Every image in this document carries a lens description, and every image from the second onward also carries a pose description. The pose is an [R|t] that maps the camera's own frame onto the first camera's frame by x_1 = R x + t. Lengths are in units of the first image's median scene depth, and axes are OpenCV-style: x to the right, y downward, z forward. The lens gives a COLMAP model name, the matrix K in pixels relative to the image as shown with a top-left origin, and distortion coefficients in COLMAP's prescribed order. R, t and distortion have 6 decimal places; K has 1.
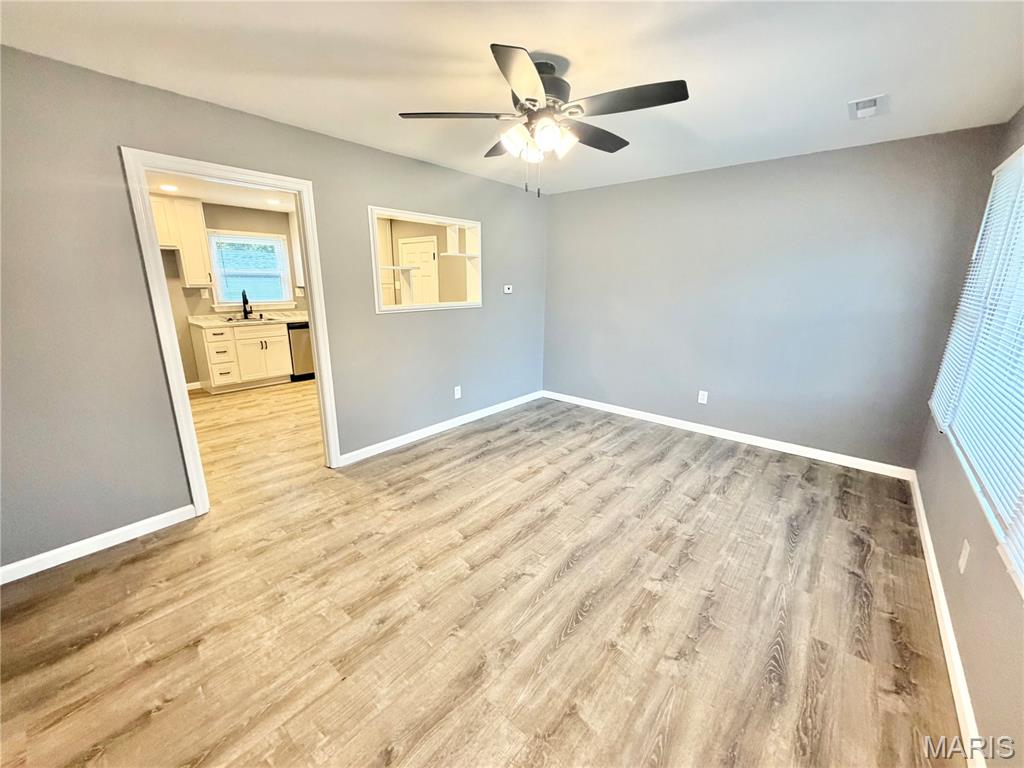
lens RADIAL K [[407.8, 0, 502.7], [0, 407.8, 380.5], [0, 0, 1]] dist [0.000096, -0.000037]
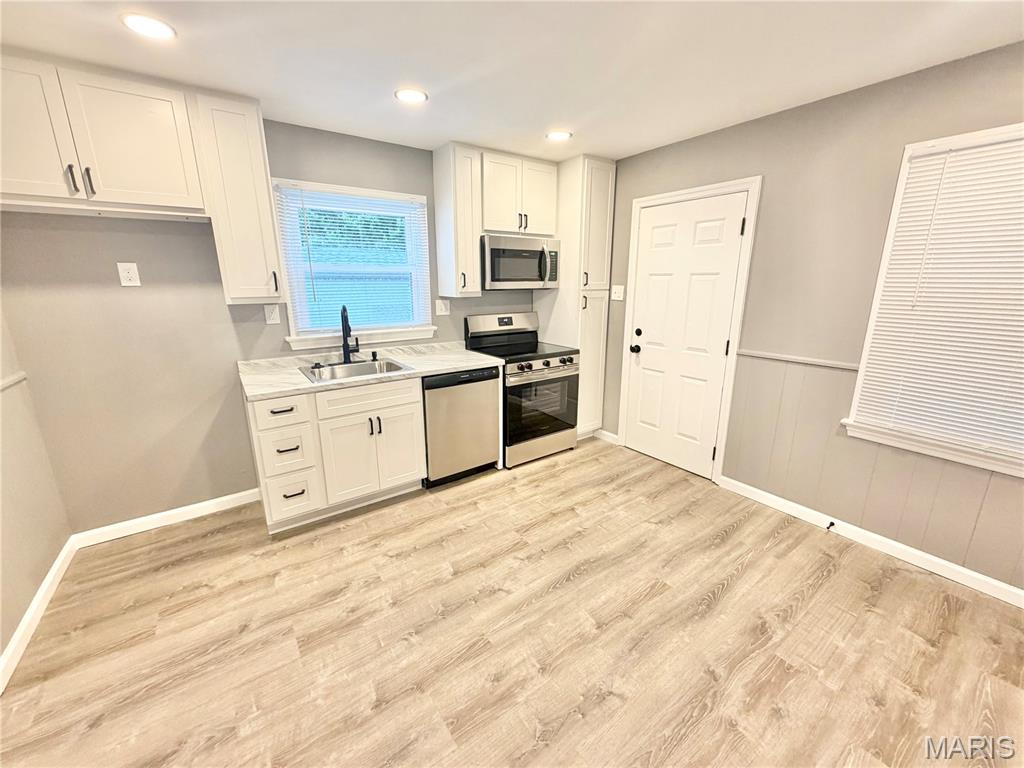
lens RADIAL K [[400.4, 0, 515.2], [0, 400.4, 386.0], [0, 0, 1]] dist [-0.003574, -0.000202]
pose [[0.976277, 0.045054, -0.211786, -0.566449], [-0.041532, 0.998915, 0.021055, -0.251841], [0.212505, -0.011760, 0.977089, 0.992362]]
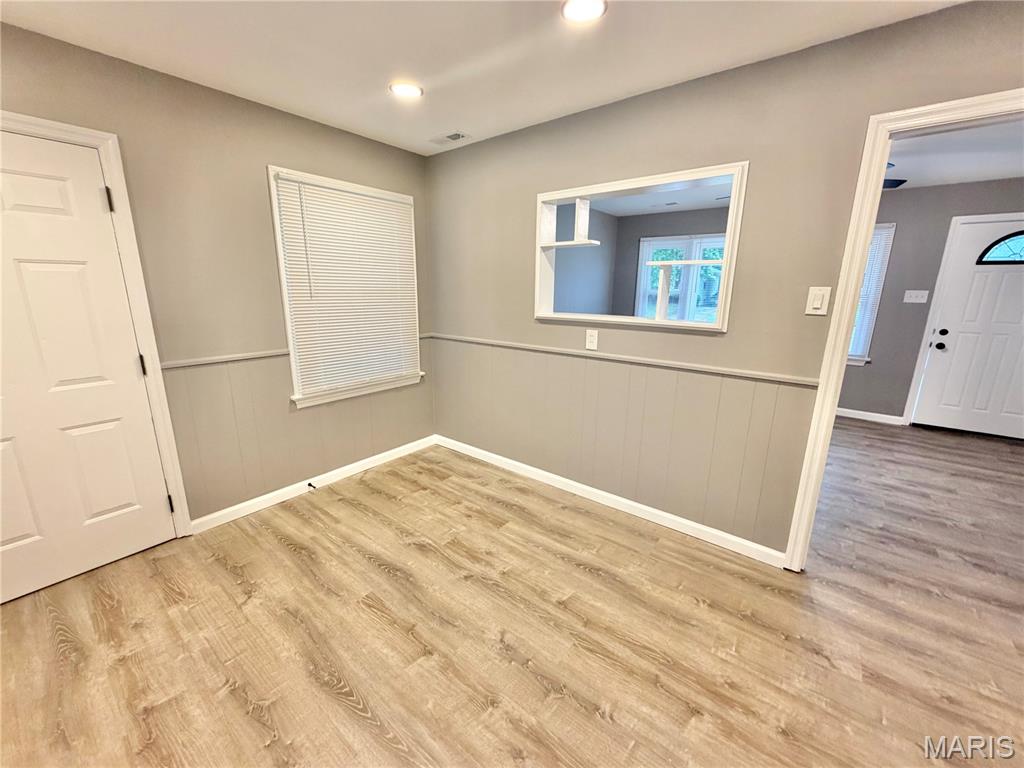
lens RADIAL K [[407.8, 0, 502.7], [0, 407.8, 380.5], [0, 0, 1]] dist [0.000096, -0.000037]
pose [[-0.033145, -0.235298, 0.971358, -0.967357], [0.227843, 0.944522, 0.236572, -0.334473], [-0.973134, 0.229158, 0.022305, 1.365385]]
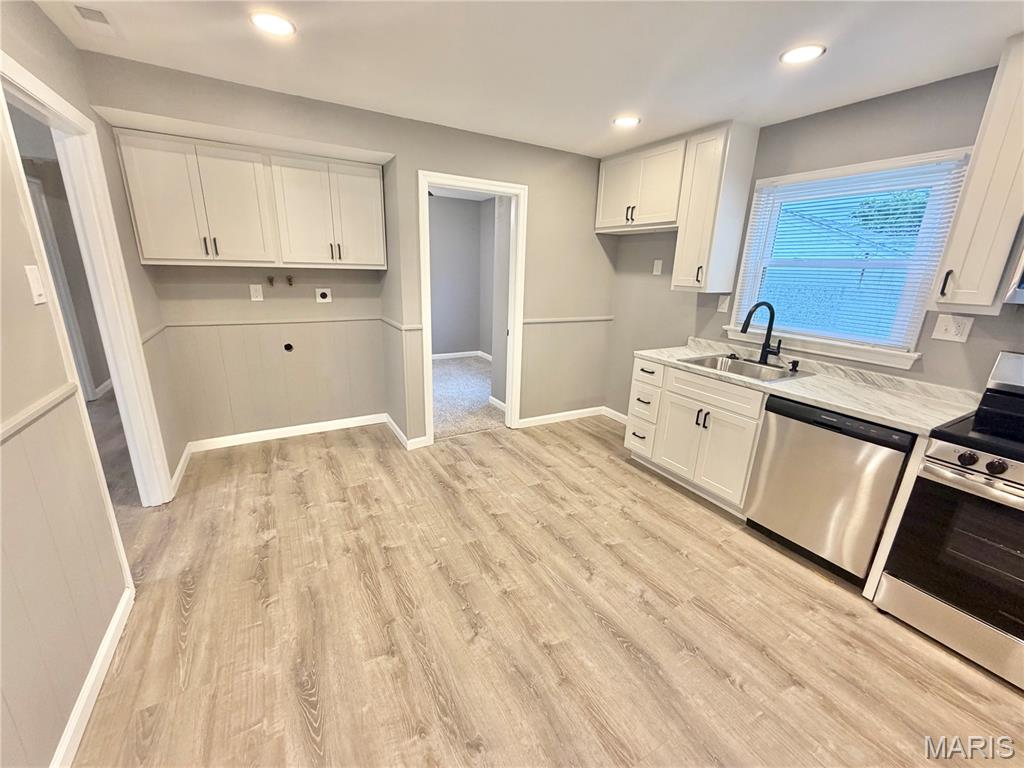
lens RADIAL K [[411.4, 0, 512.0], [0, 411.4, 384.0], [0, 0, 1]] dist [0.001509, 0.000115]
pose [[-0.313596, 0.248214, -0.916541, -0.147741], [-0.259509, 0.906081, 0.334173, -0.381668], [0.913407, 0.342646, -0.219730, 1.502274]]
